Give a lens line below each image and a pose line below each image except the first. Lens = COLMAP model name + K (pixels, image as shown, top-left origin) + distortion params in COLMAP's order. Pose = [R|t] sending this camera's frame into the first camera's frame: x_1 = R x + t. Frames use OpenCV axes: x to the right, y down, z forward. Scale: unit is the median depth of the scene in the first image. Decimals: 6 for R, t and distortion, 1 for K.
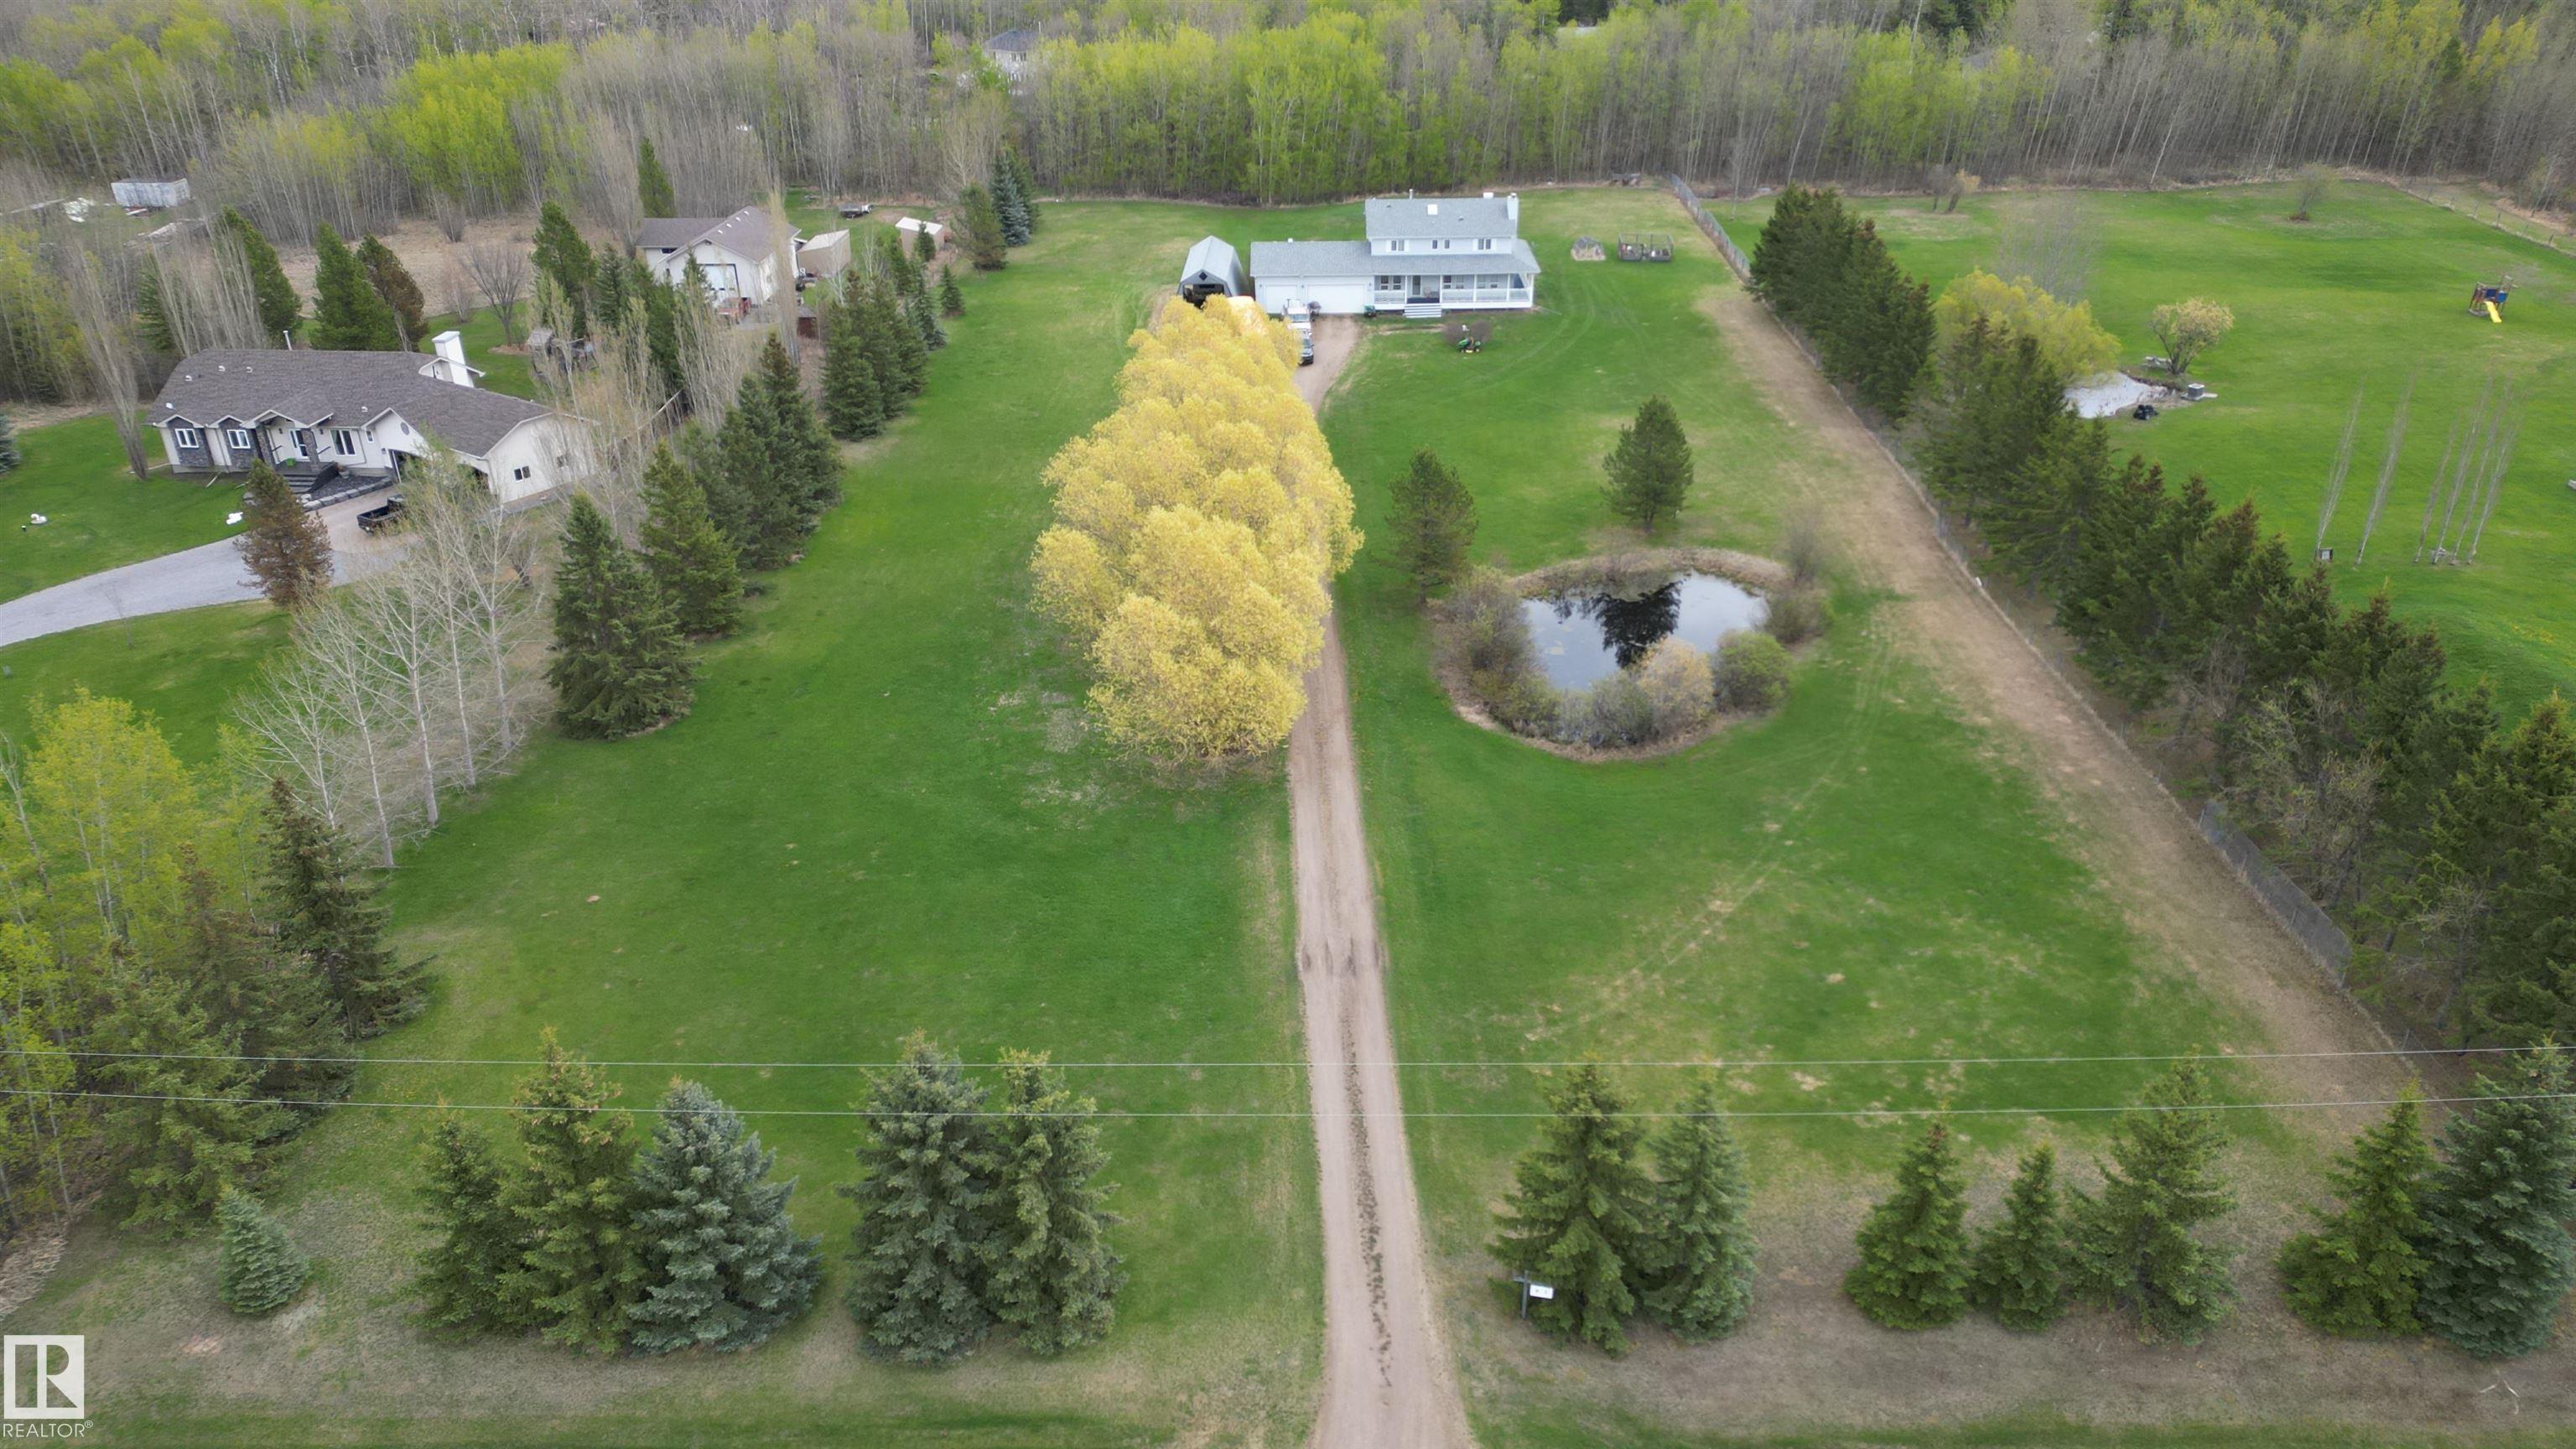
lens RADIAL K [[1890.7, 0, 1288.0], [0, 1890.7, 724.5], [0, 0, 1]] dist [0.148798, -0.146659]
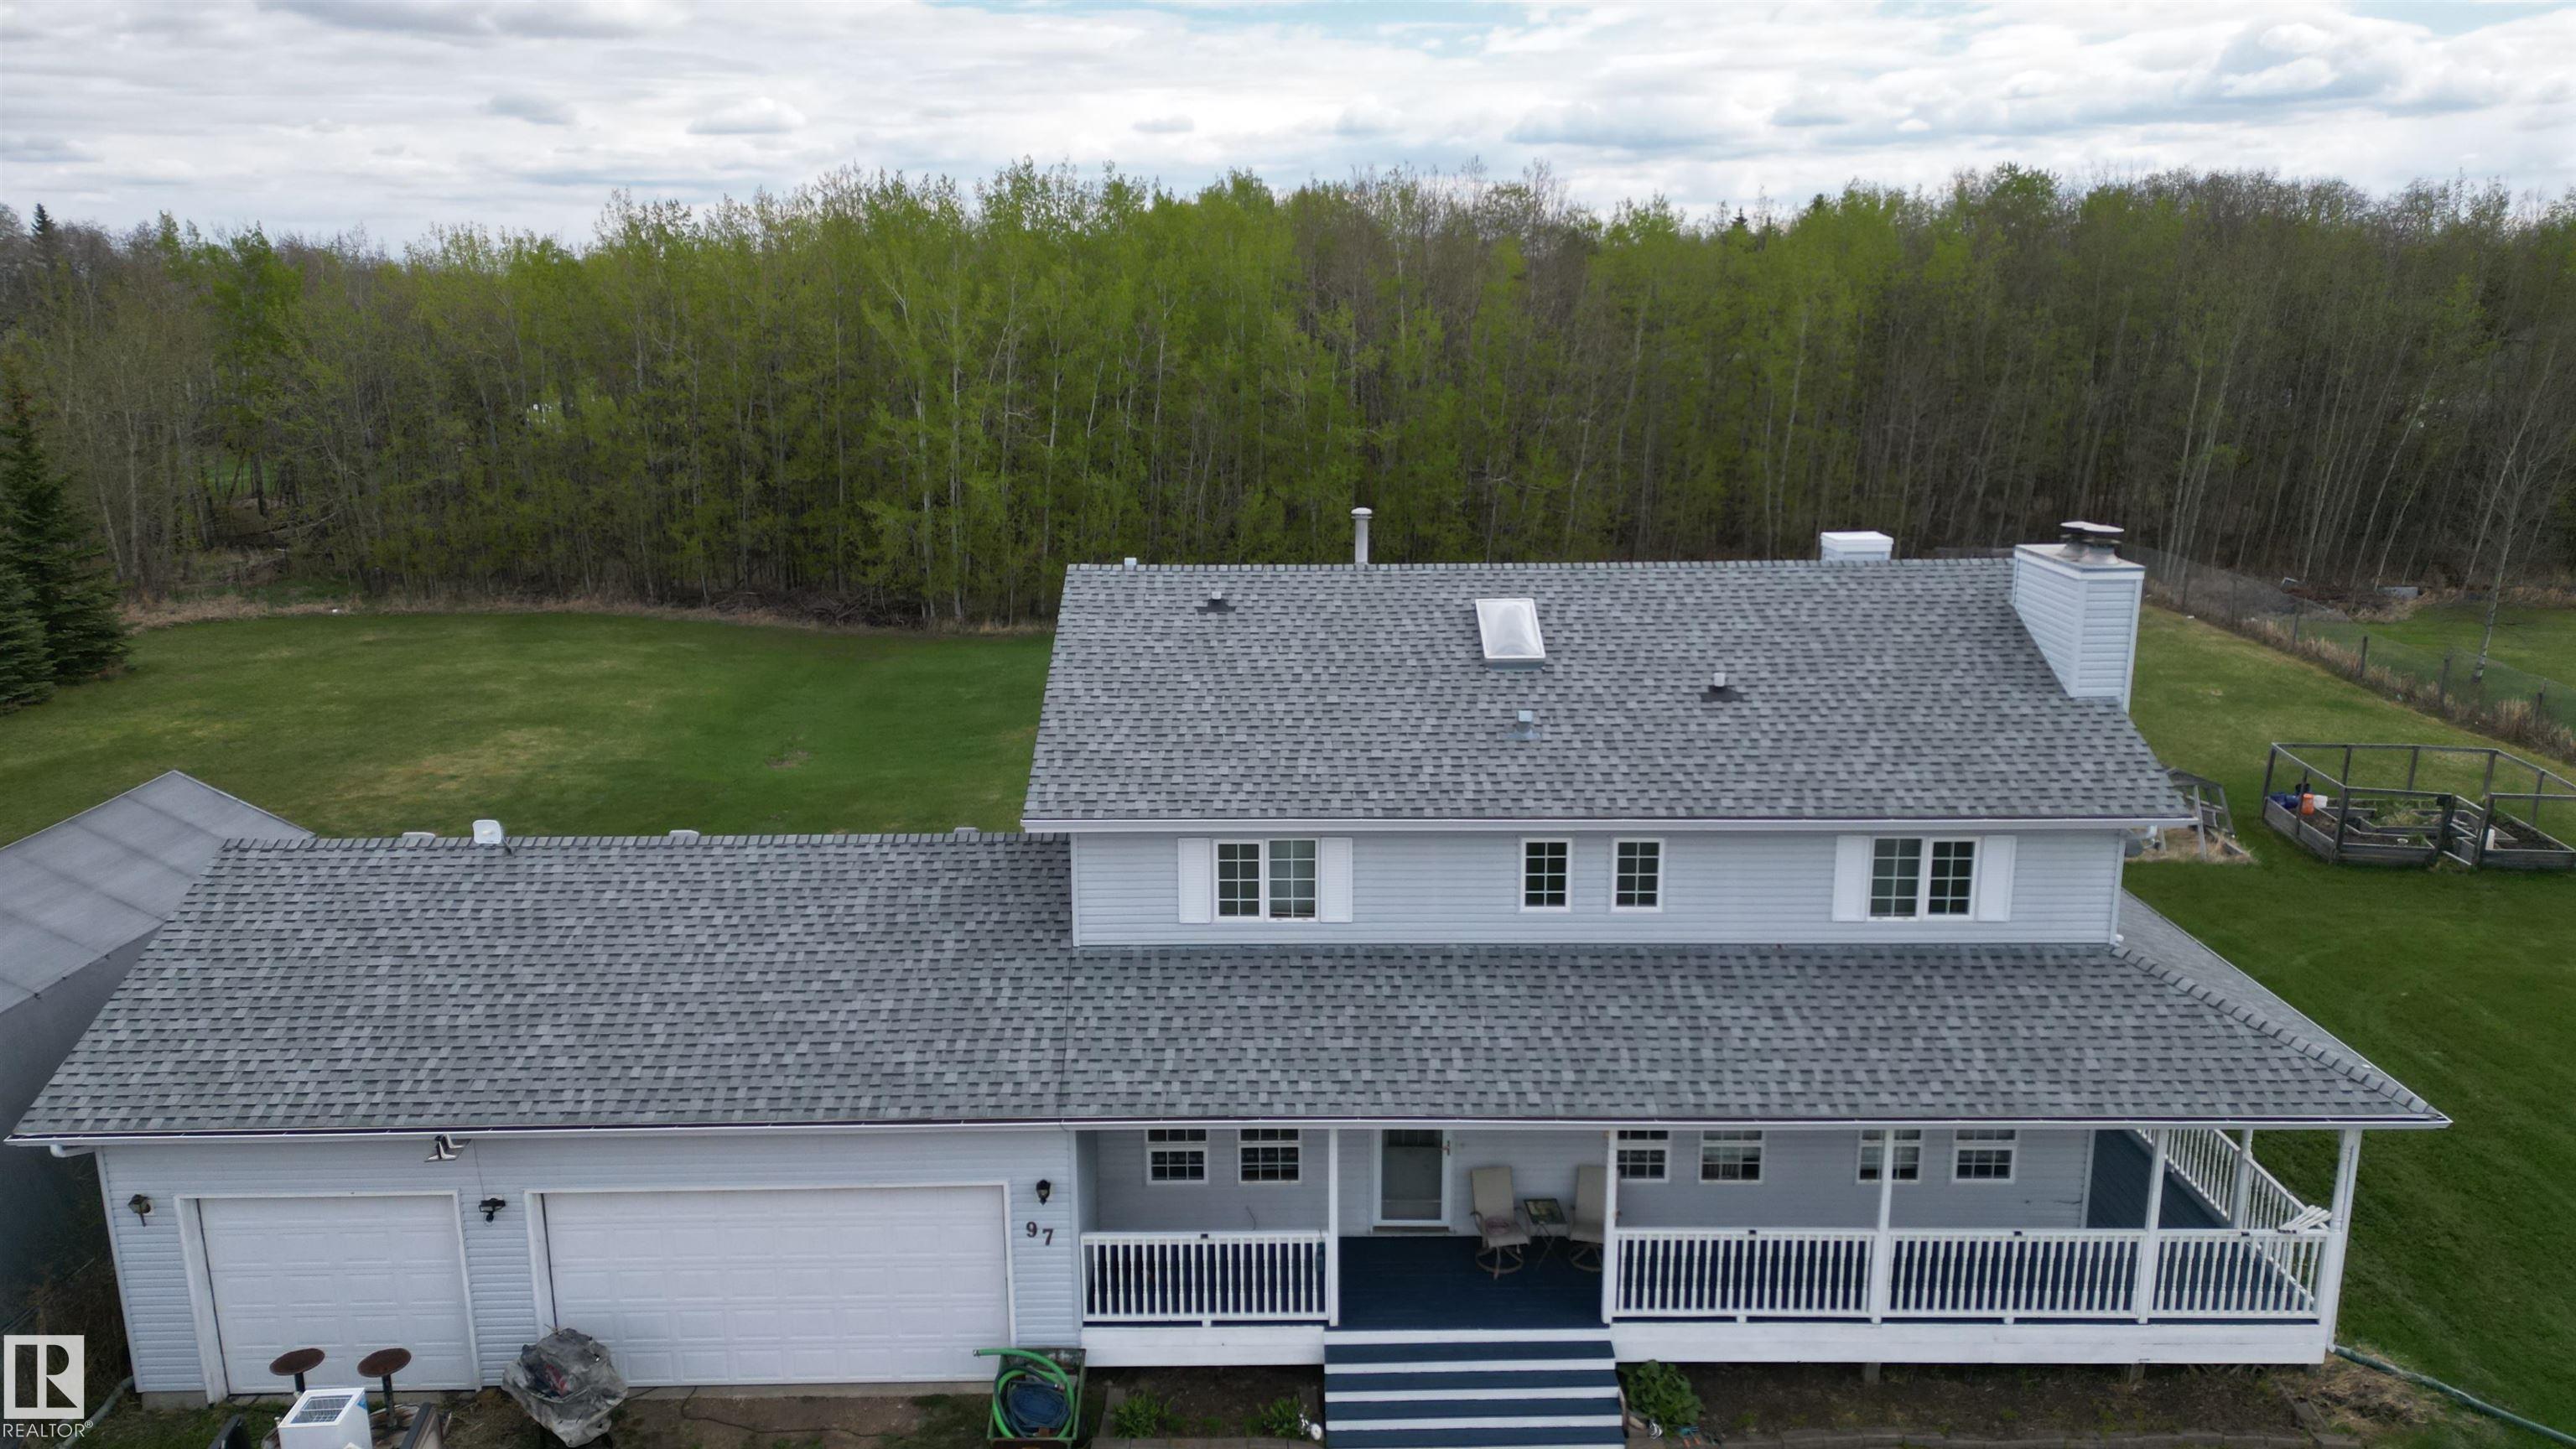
lens RADIAL K [[1800.8, 0, 1315.5], [0, 1800.8, 728.3], [0, 0, 1]] dist [0.114455, -0.121733]
pose [[0.999492, 0.004925, 0.031500, 0.051407], [0.002034, 0.976139, -0.217137, -0.211084], [-0.031818, 0.217091, 0.975633, 0.789893]]
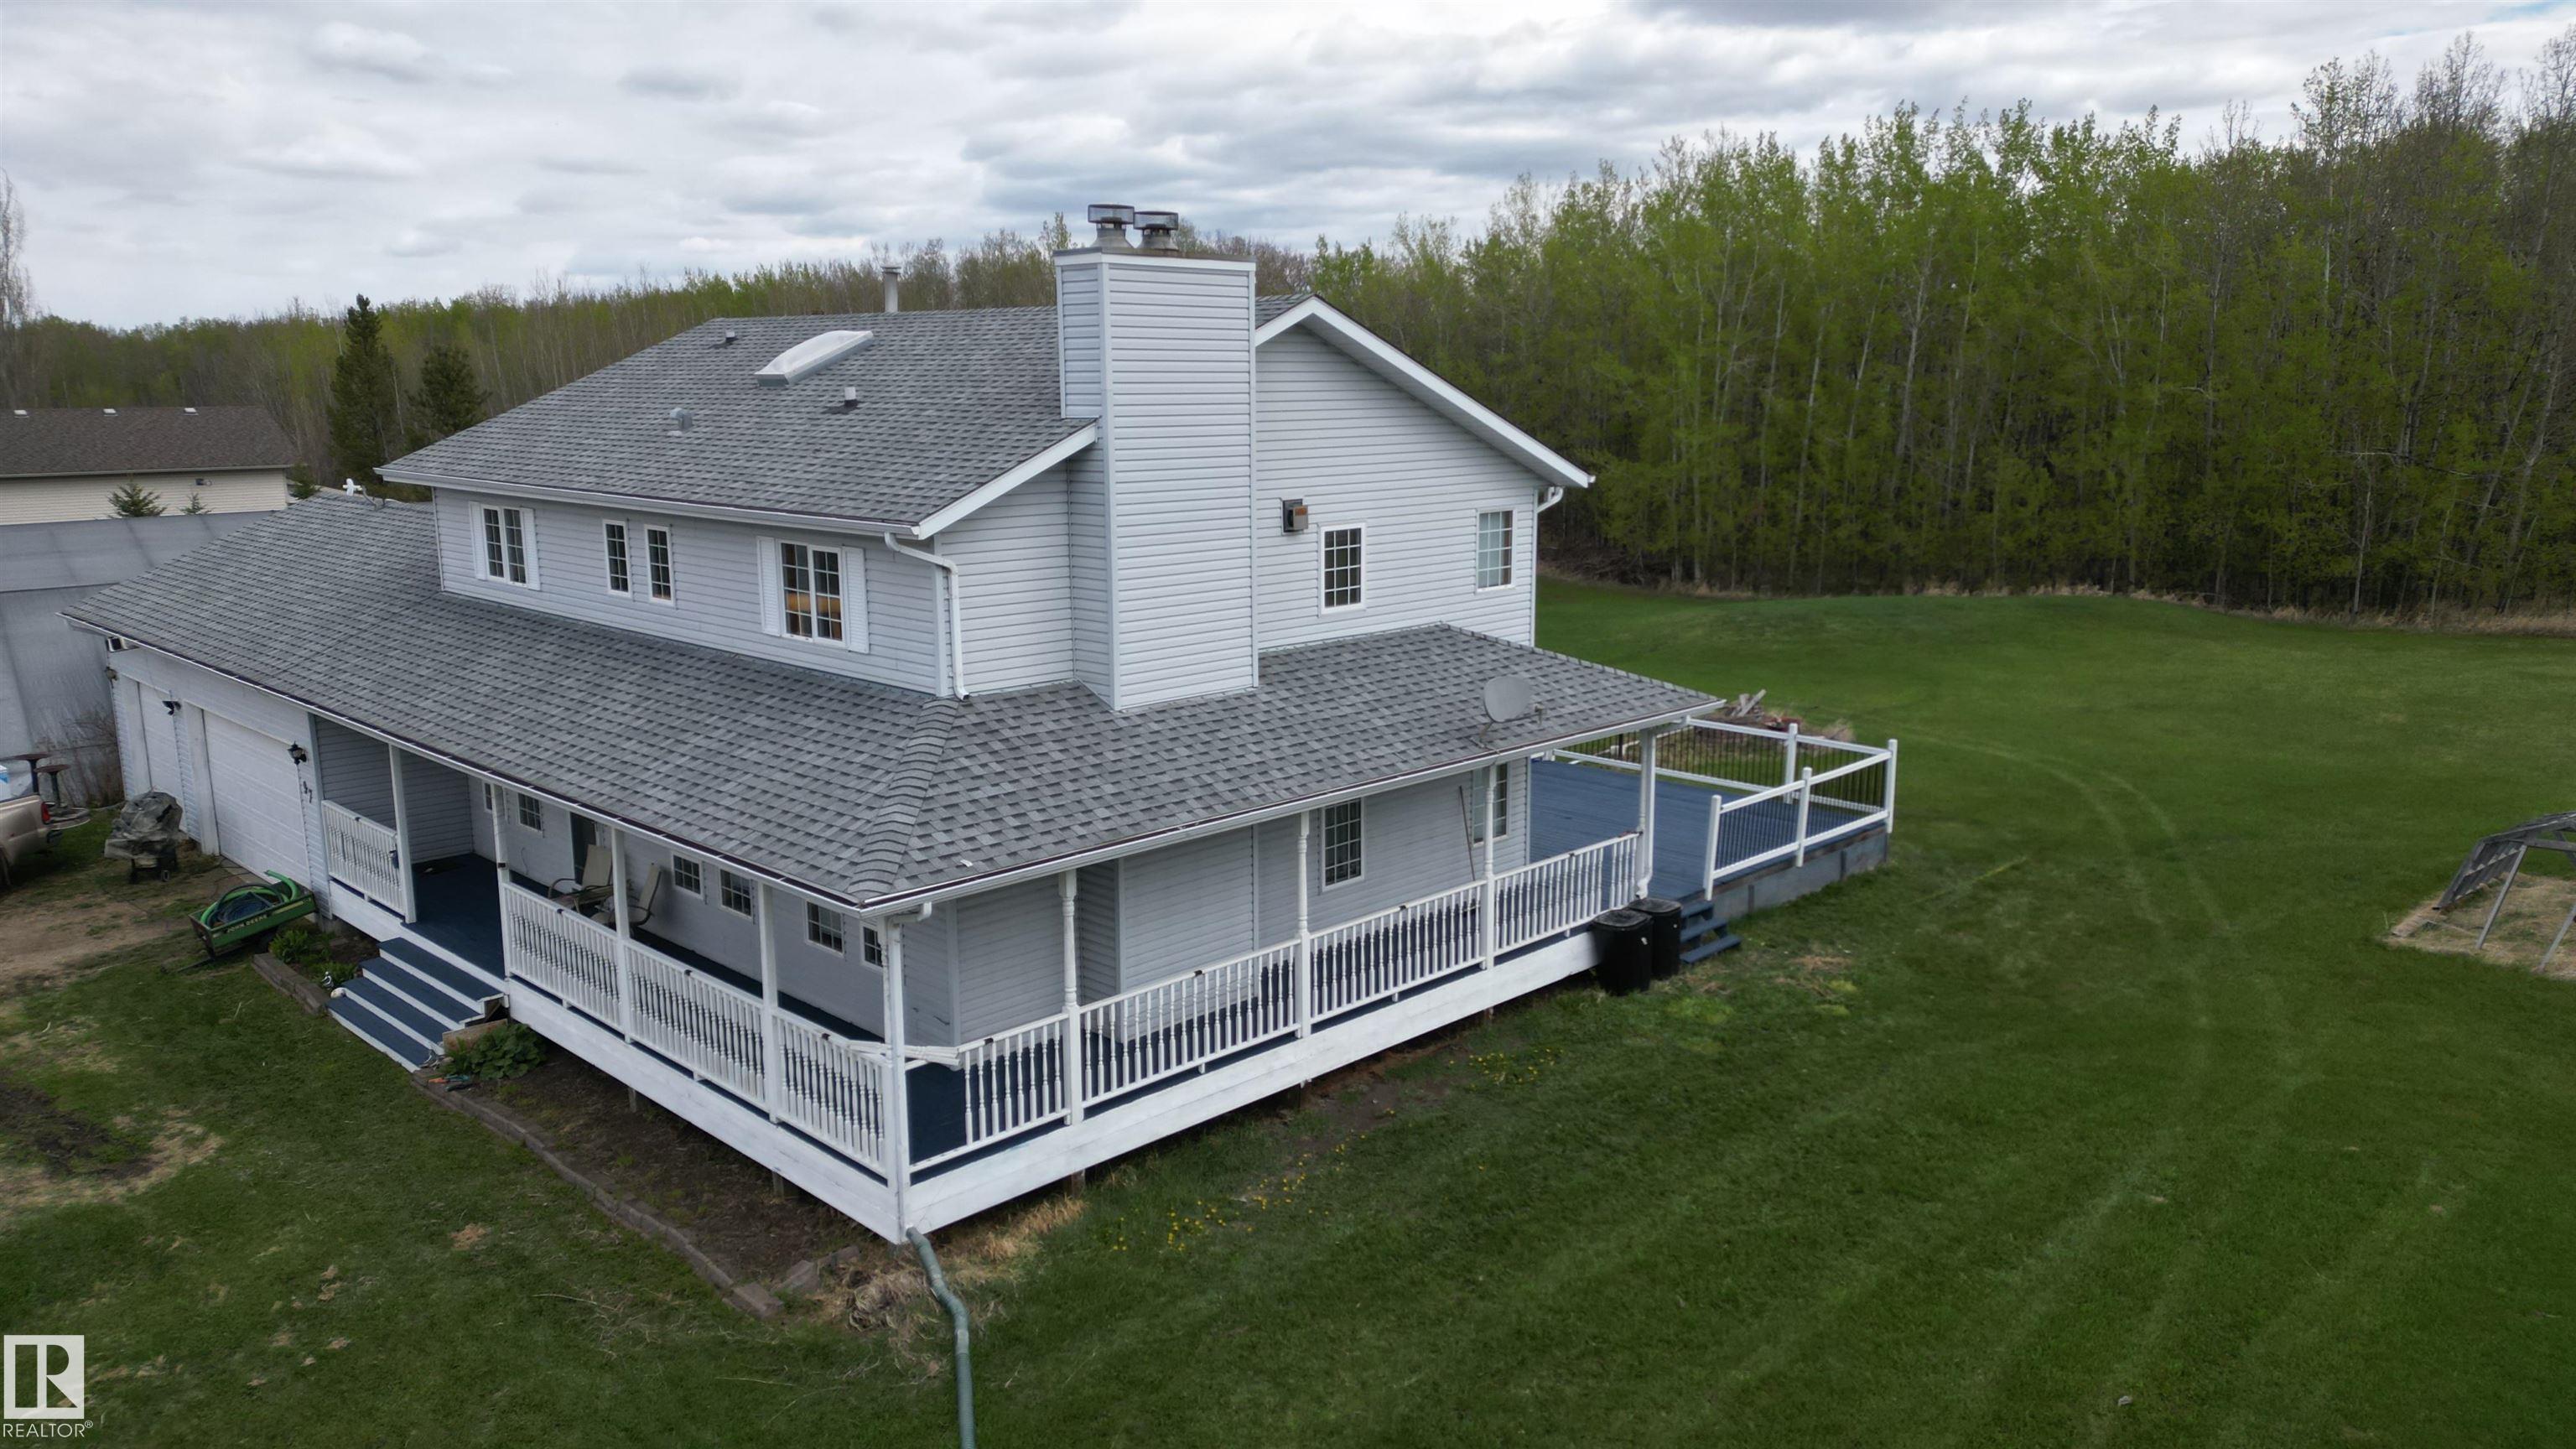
lens RADIAL K [[1800.8, 0, 1315.5], [0, 1800.8, 728.3], [0, 0, 1]] dist [0.114455, -0.121733]
pose [[0.720026, 0.142742, -0.679108, 0.182630], [-0.310226, 0.941593, -0.131004, -0.214966], [0.620744, 0.305003, 0.722254, 0.848632]]
